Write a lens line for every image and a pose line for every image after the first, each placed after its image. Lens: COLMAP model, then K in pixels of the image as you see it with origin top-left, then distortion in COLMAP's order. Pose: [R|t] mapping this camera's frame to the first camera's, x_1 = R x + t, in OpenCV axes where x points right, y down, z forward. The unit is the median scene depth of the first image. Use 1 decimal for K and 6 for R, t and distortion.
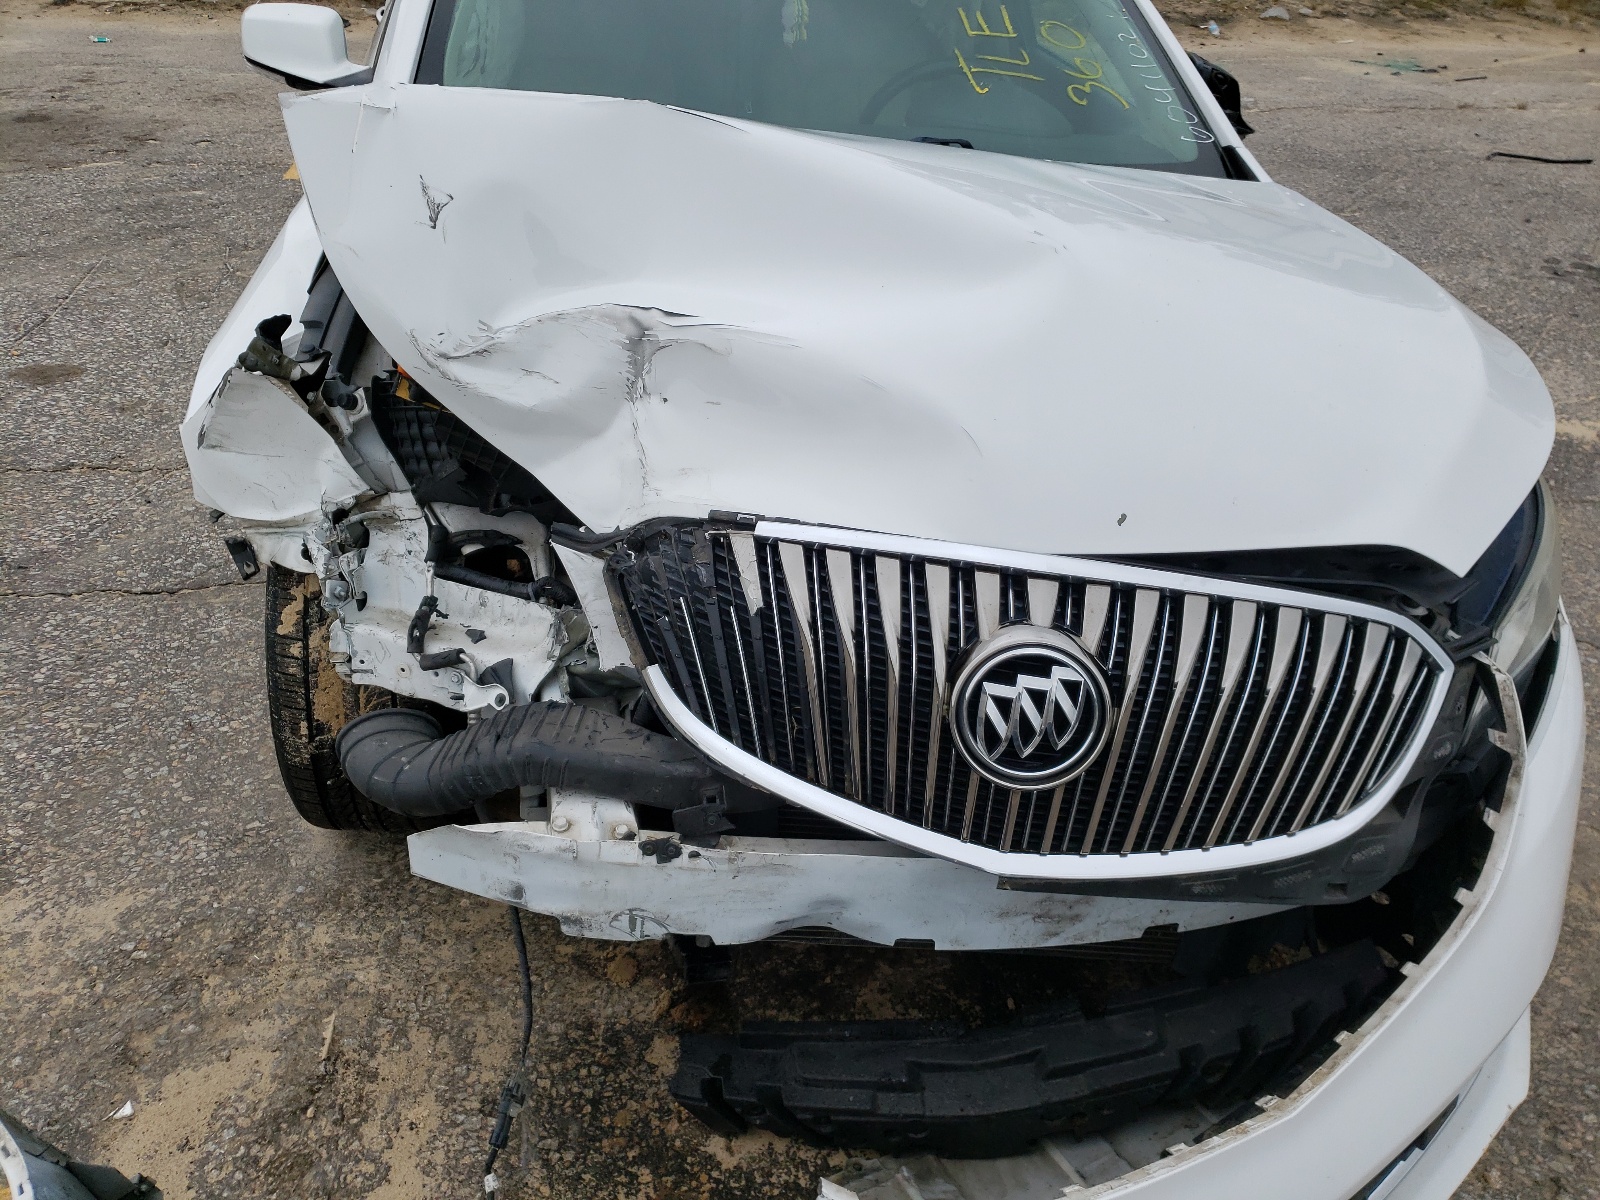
lens RADIAL K [[1183.9, 0, 750.3], [0, 1183.9, 602.2], [0, 0, 1]] dist [0.067956, -0.004014]
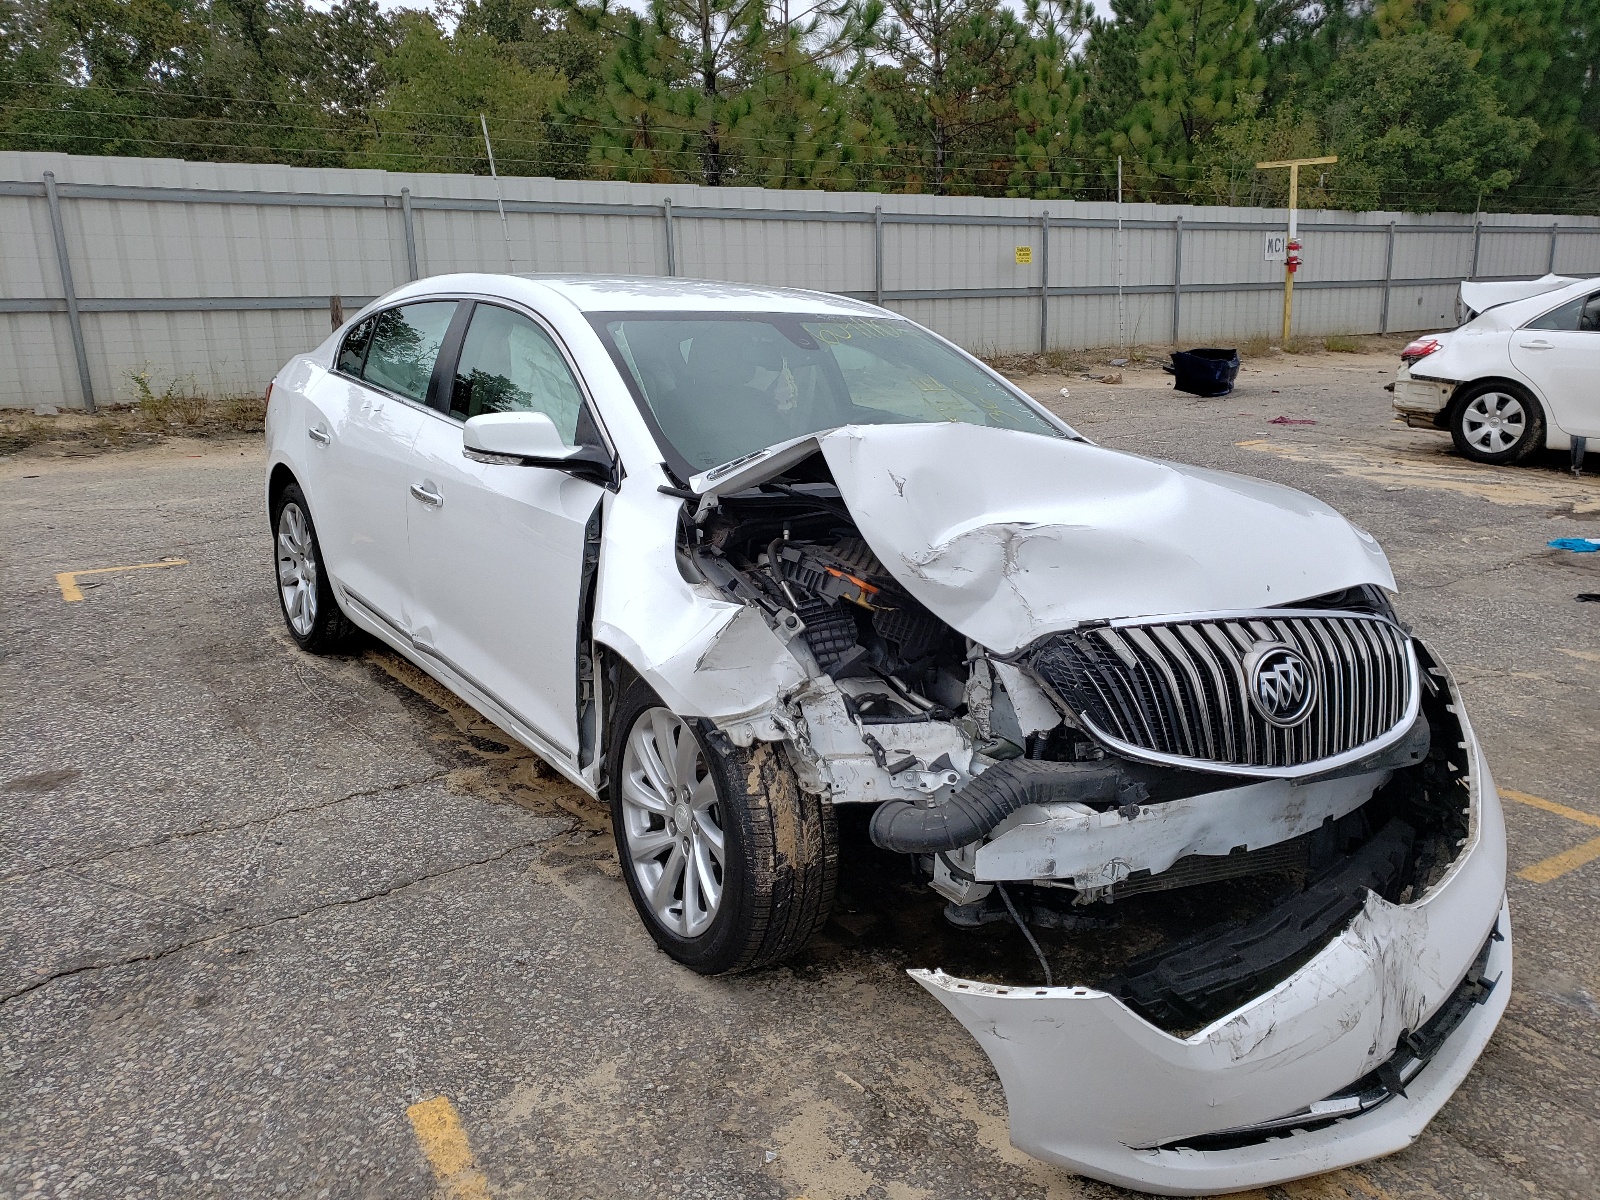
lens RADIAL K [[1183.9, 0, 750.3], [0, 1183.9, 602.2], [0, 0, 1]] dist [0.067956, -0.004014]
pose [[0.909328, -0.152062, 0.387297, -1.138671], [0.257229, 0.937084, -0.236022, 0.183886], [-0.327040, 0.314245, 0.891232, -0.424830]]
